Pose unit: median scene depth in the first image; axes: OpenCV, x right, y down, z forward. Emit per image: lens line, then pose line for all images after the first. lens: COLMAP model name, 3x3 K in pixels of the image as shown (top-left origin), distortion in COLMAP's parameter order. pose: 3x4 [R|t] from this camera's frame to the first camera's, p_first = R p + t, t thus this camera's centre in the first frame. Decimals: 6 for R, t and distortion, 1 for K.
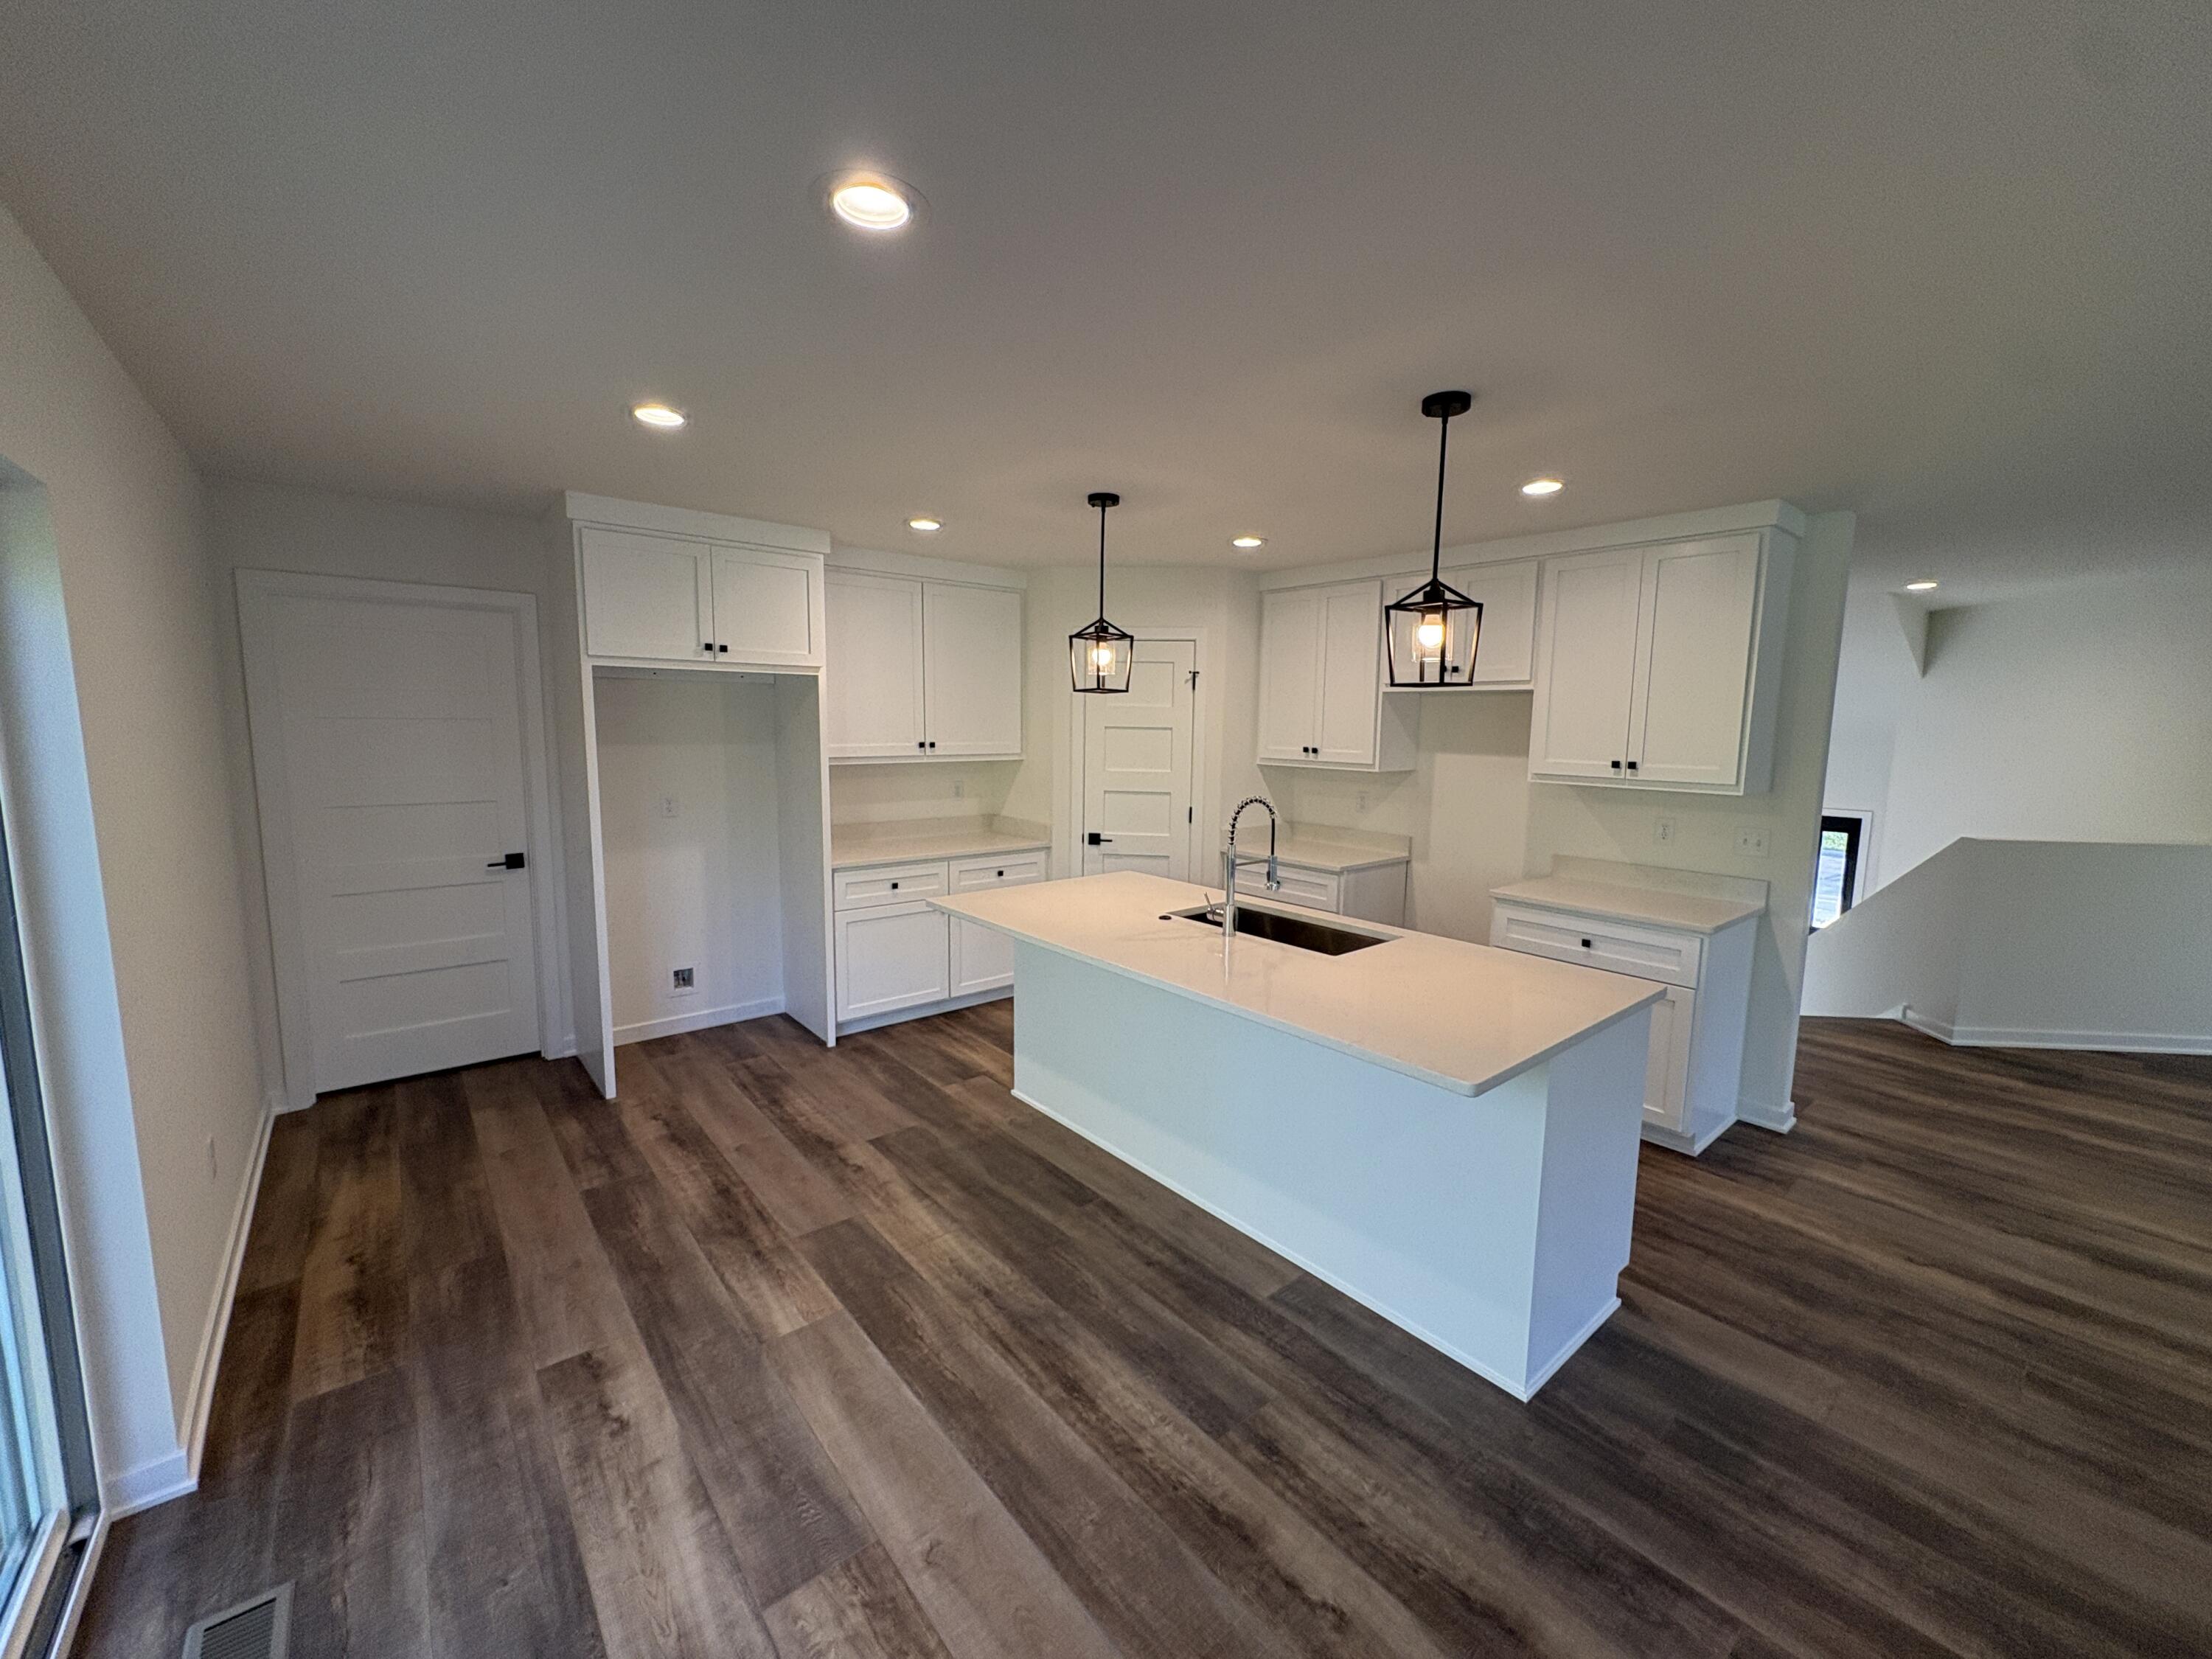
lens RADIAL K [[881.0, 0, 1106.2], [0, 881.0, 827.7], [0, 0, 1]] dist [0.000999, 0.000440]
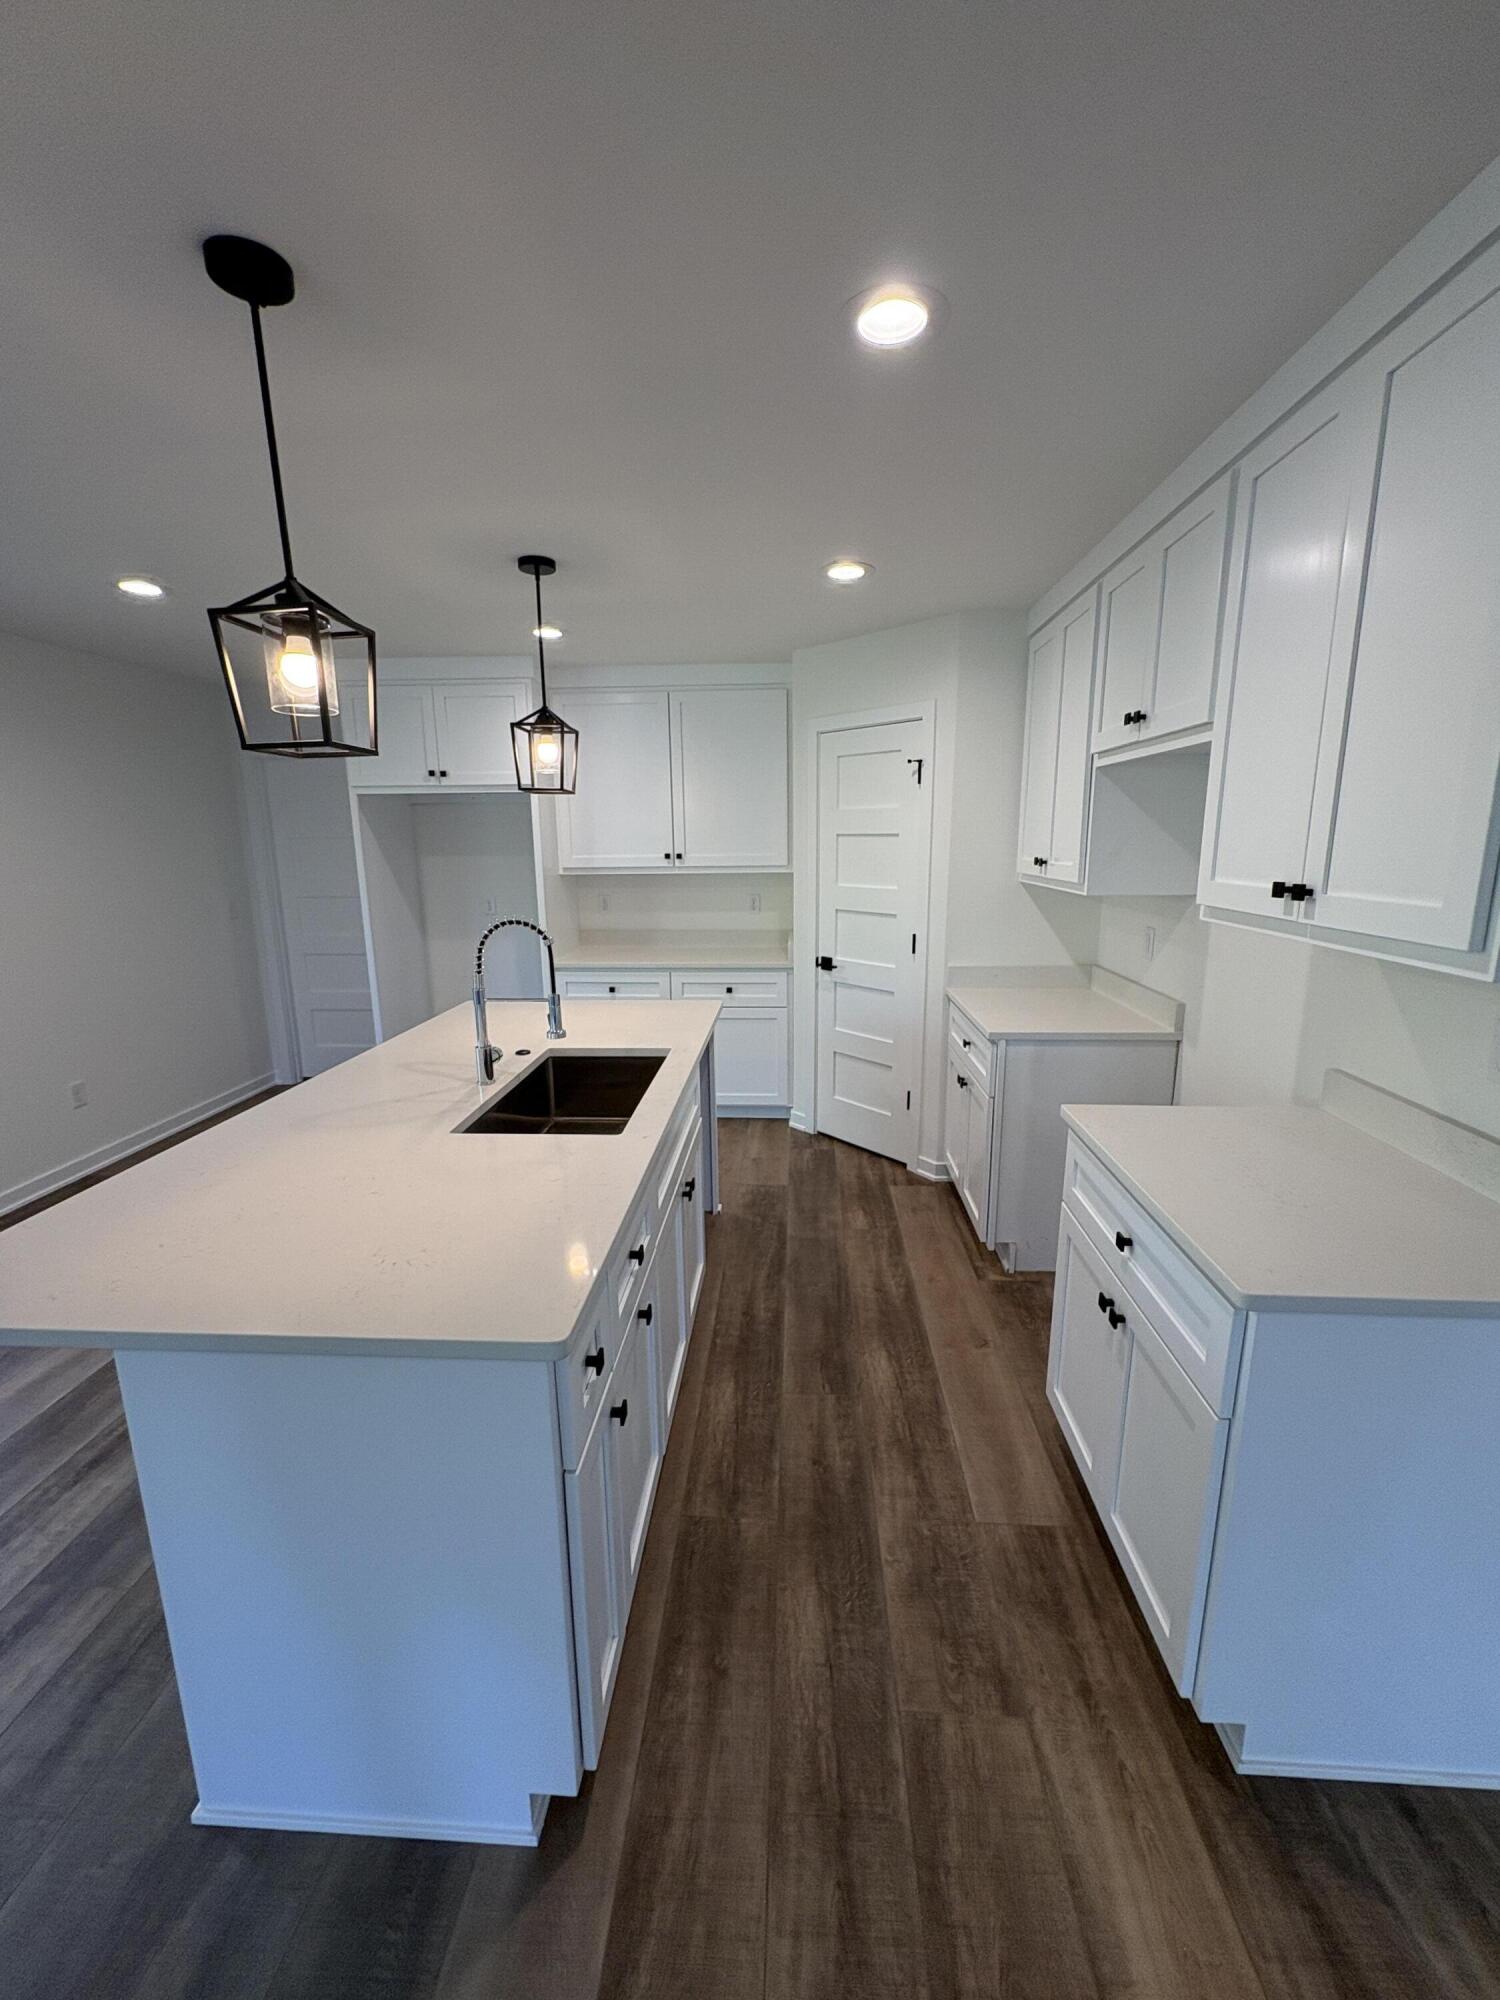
lens RADIAL K [[796.6, 0, 753.2], [0, 796.6, 1001.9], [0, 0, 1]] dist [0.000999, 0.000440]
pose [[0.731184, 0.119635, -0.671608, 0.604412], [-0.066051, 0.992292, 0.104849, -0.035707], [0.678975, -0.032303, 0.733451, 0.461455]]
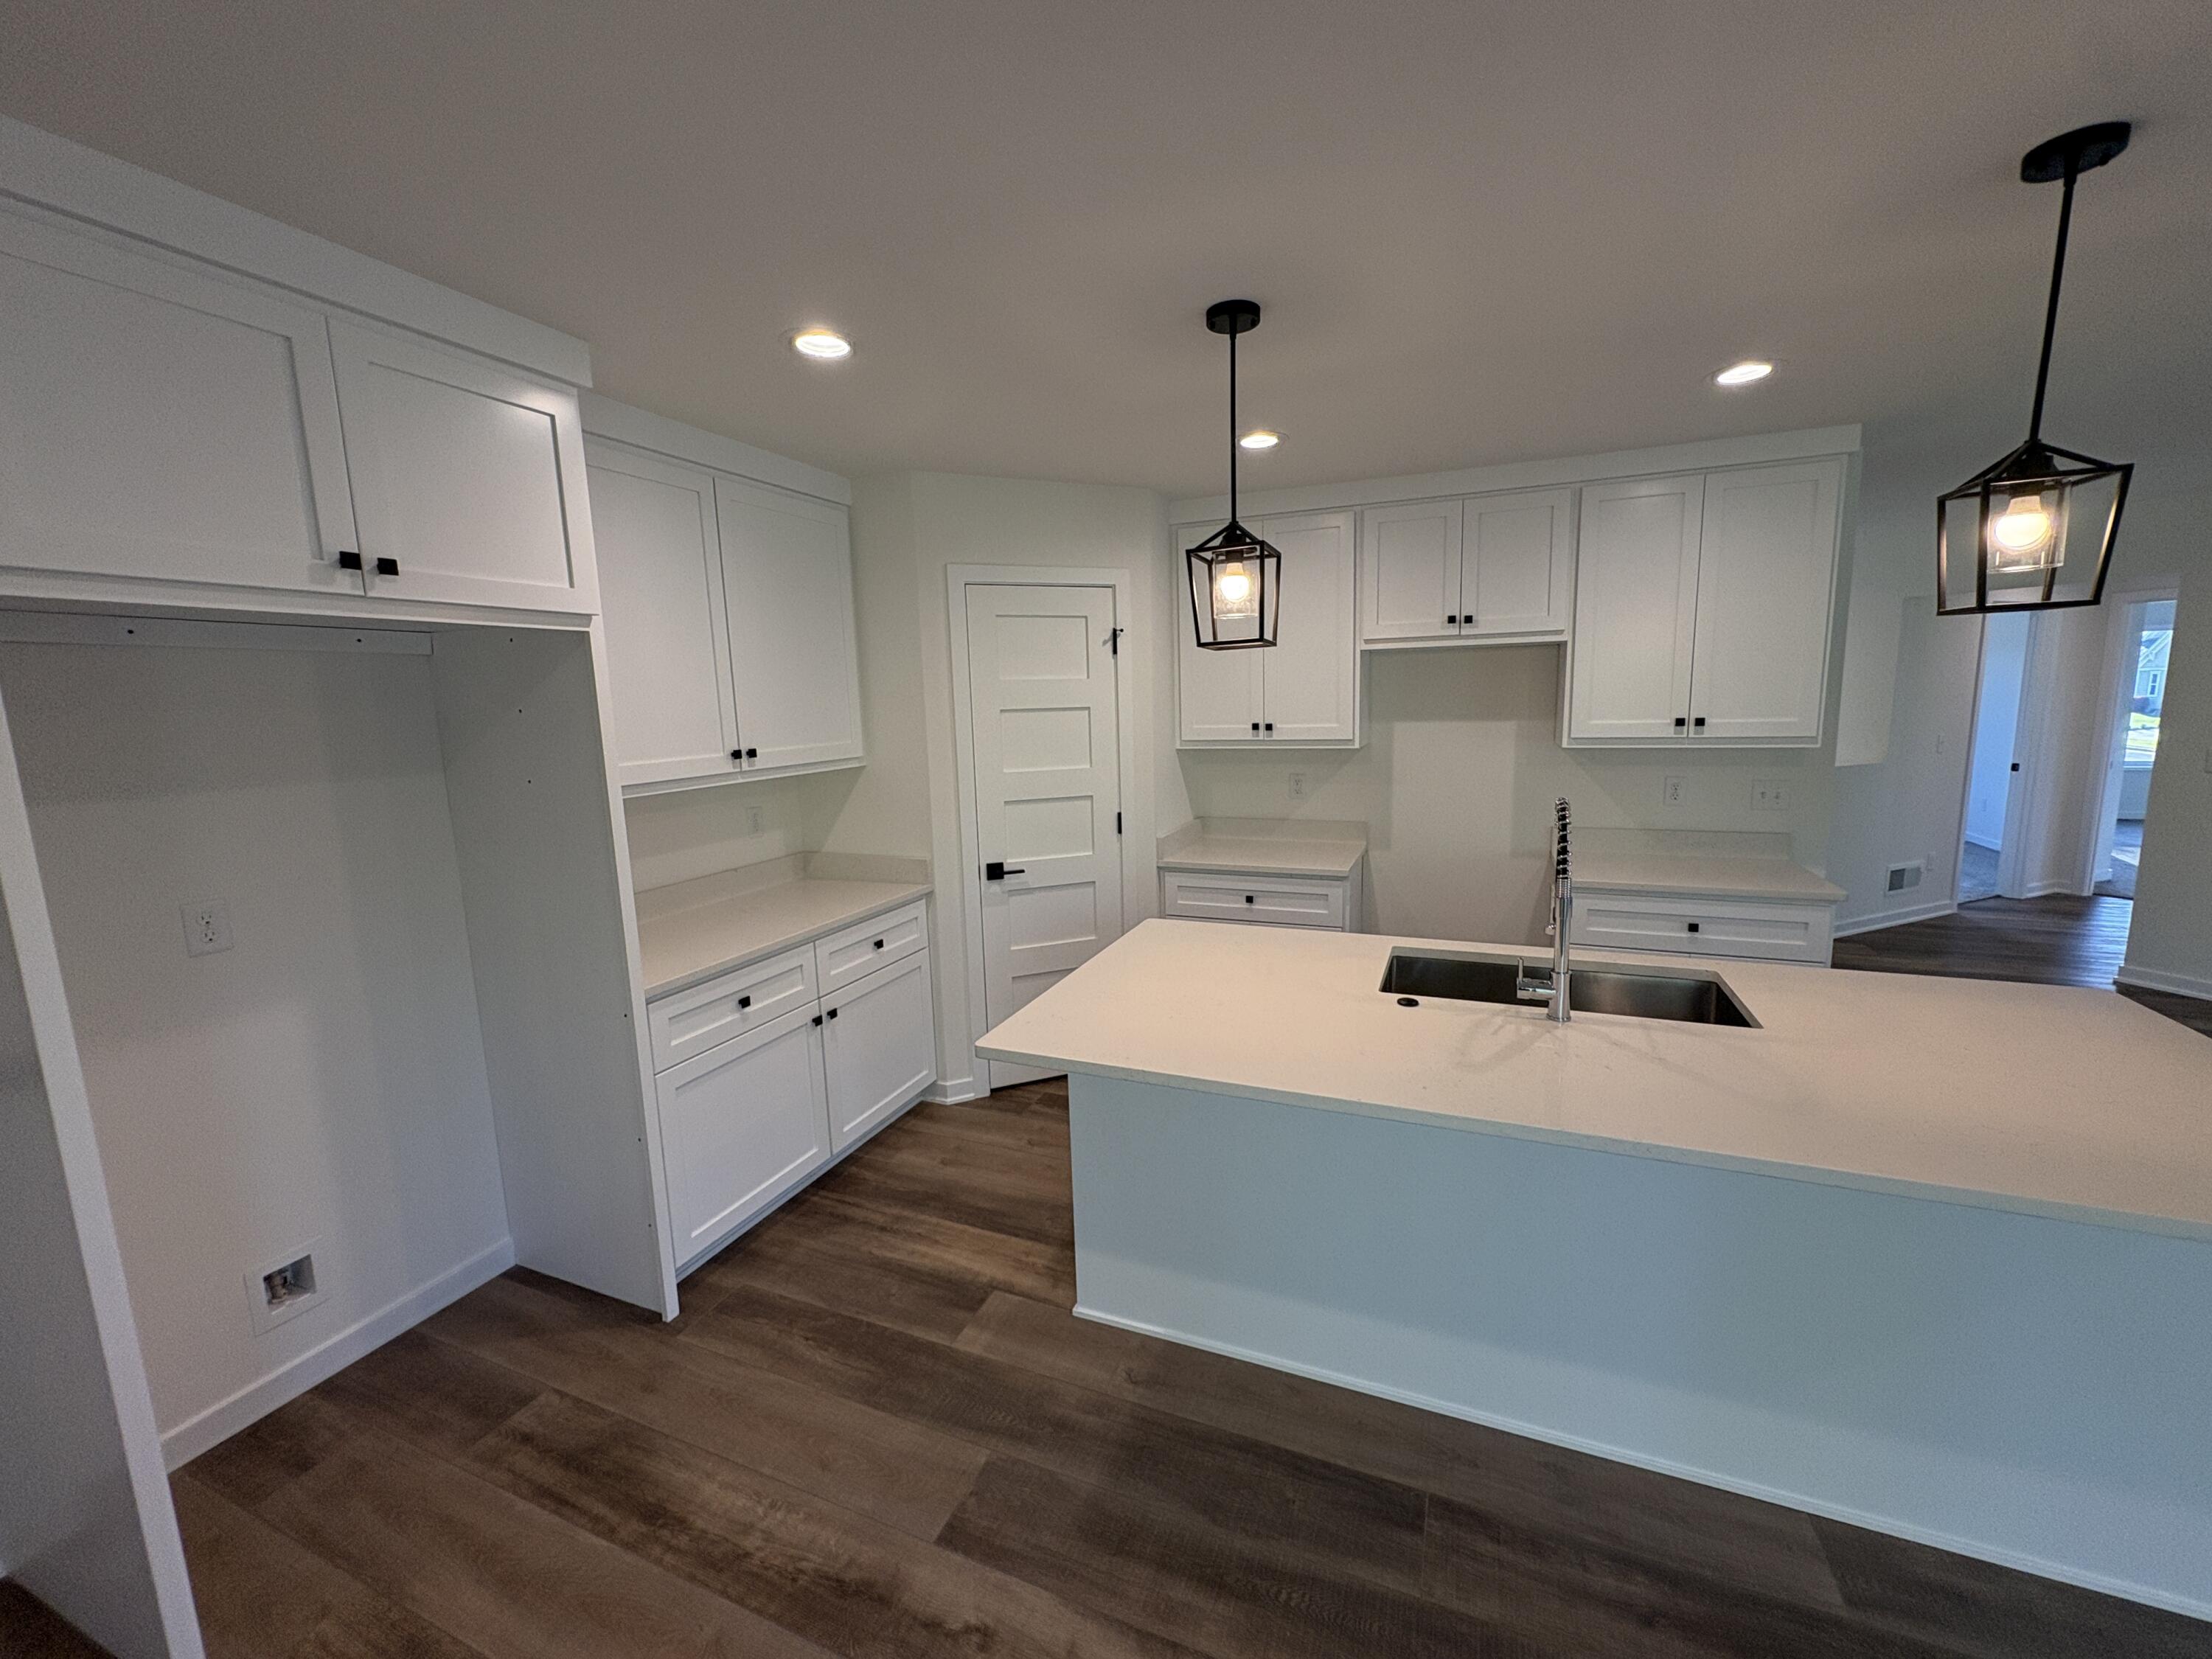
lens RADIAL K [[879.0, 0, 1107.0], [0, 879.0, 827.1], [0, 0, 1]] dist [0.000130, -0.000102]
pose [[0.885898, -0.107085, 0.451351, -0.313095], [0.098084, 0.994233, 0.043369, -0.055738], [-0.453392, 0.005850, 0.891292, 0.428718]]
